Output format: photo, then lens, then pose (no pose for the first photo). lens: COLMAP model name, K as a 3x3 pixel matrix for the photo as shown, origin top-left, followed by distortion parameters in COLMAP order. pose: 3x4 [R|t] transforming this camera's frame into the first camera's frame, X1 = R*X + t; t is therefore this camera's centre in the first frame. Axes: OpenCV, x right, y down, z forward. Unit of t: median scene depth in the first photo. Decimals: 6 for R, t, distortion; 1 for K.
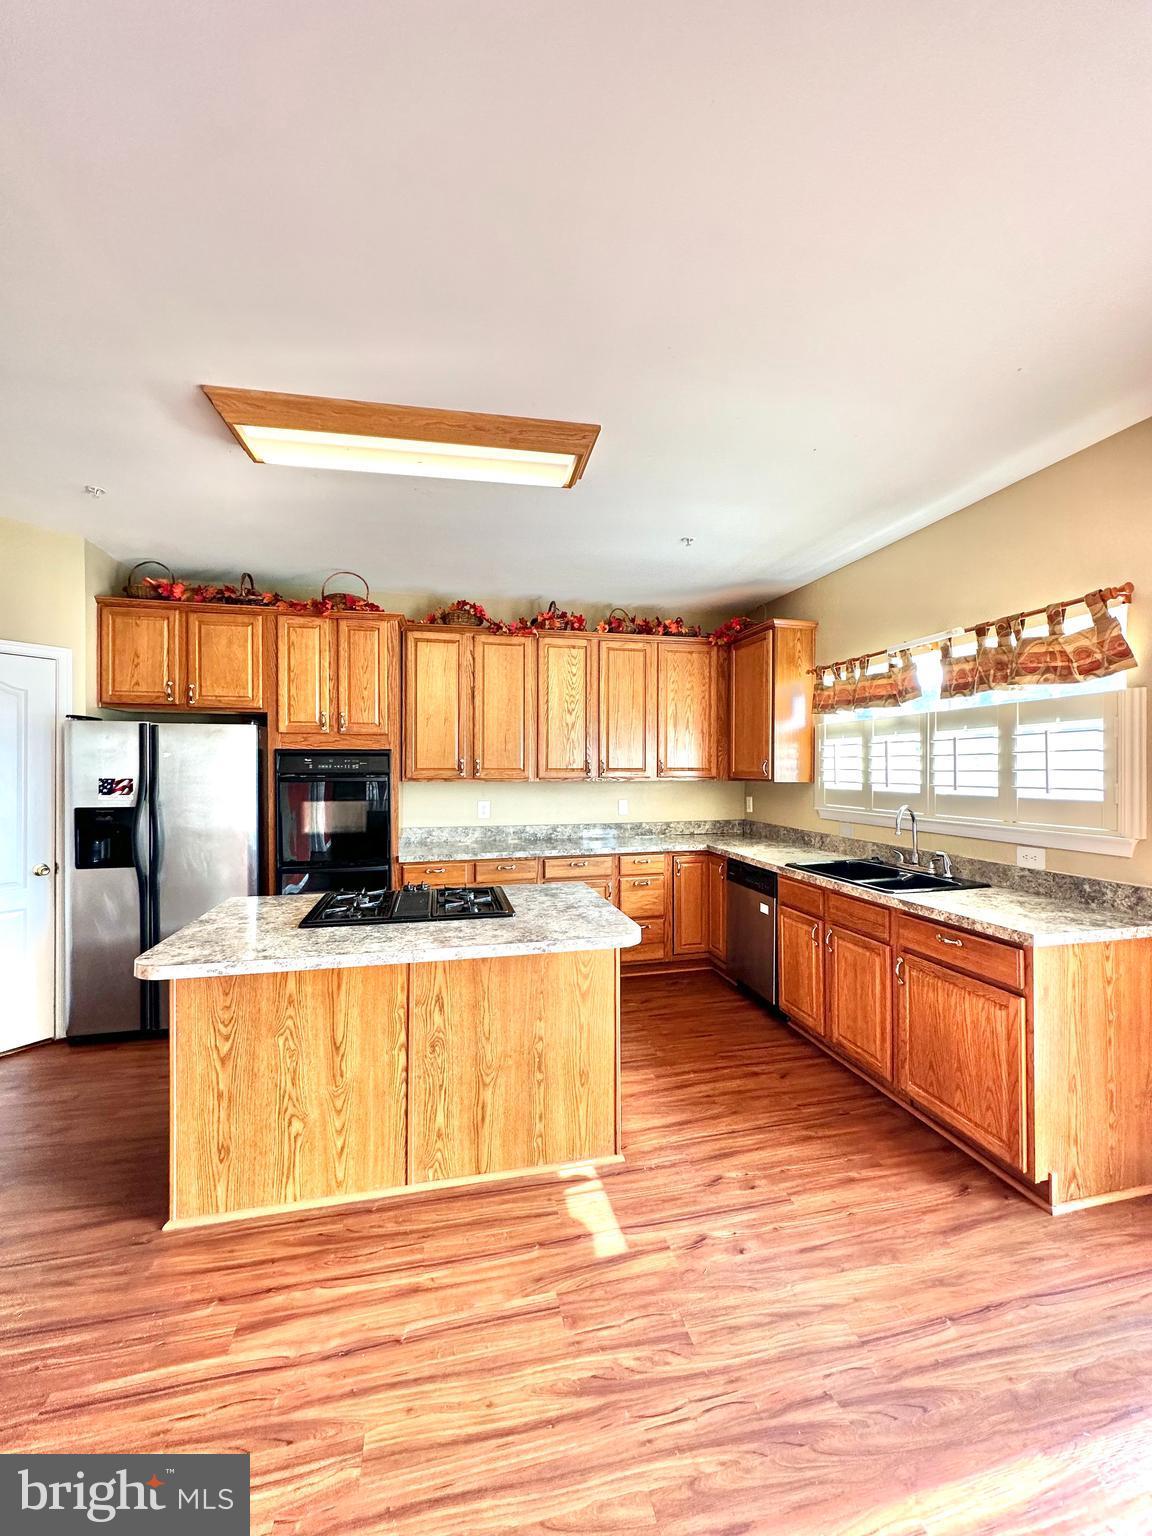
lens RADIAL K [[611.2, 0, 576.0], [0, 611.2, 768.0], [0, 0, 1]] dist [-0.000658, -0.000069]
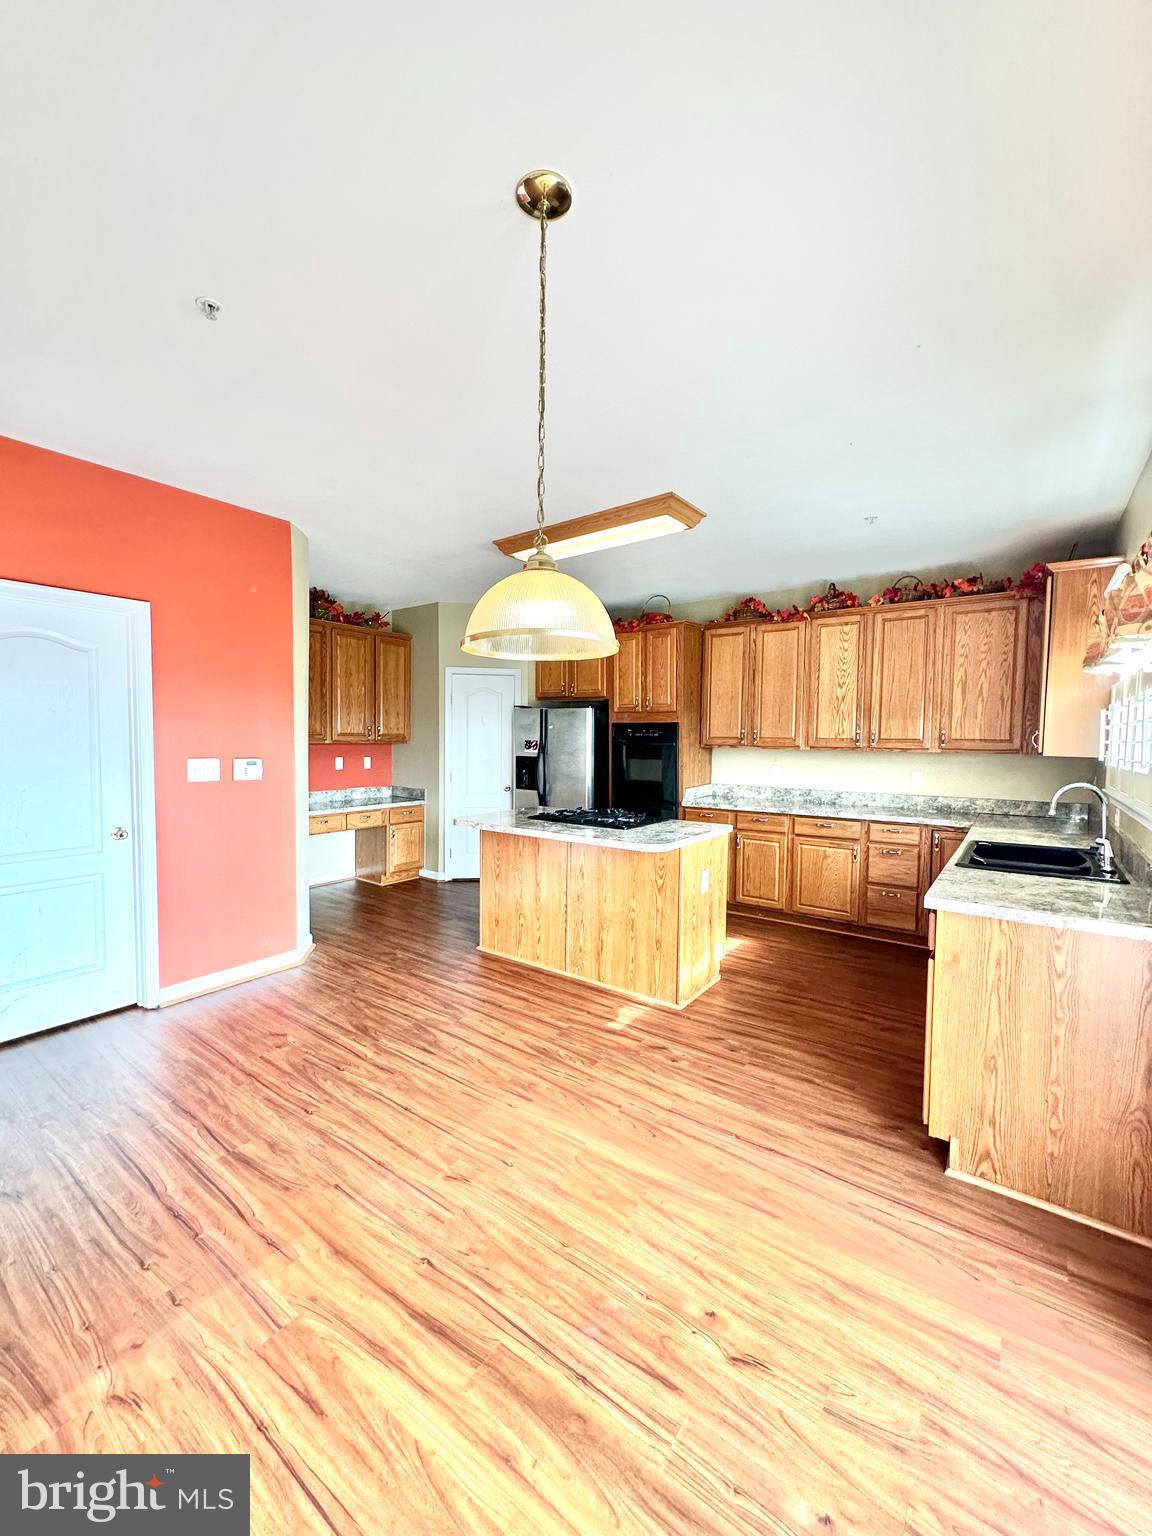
lens RADIAL K [[611.2, 0, 576.0], [0, 611.2, 768.0], [0, 0, 1]] dist [-0.000658, -0.000069]
pose [[0.653244, 0.045761, -0.755764, 0.861150], [-0.012295, 0.998681, 0.049843, 0.008588], [0.757048, -0.023267, 0.652945, -0.092389]]
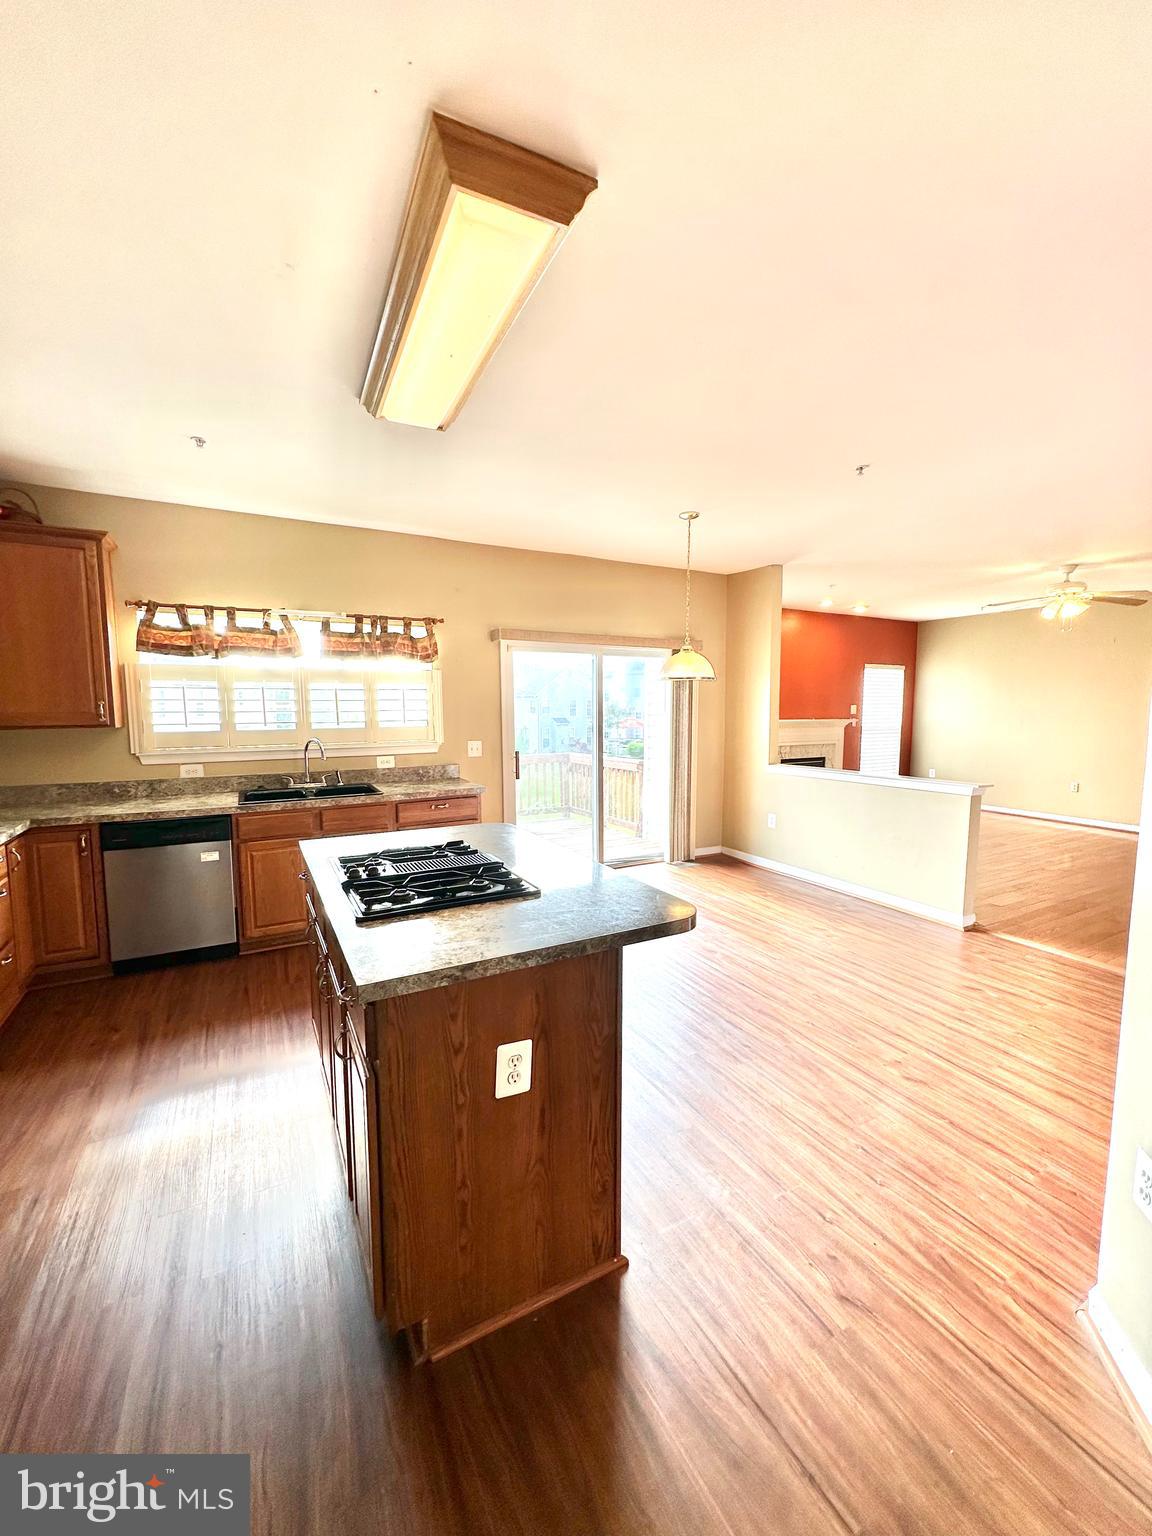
lens RADIAL K [[611.2, 0, 576.0], [0, 611.2, 768.0], [0, 0, 1]] dist [-0.000658, -0.000069]
pose [[-0.265345, -0.097834, 0.959177, -1.052394], [0.004123, 0.994714, 0.102599, -0.009157], [-0.964145, 0.031179, -0.263539, 0.954752]]
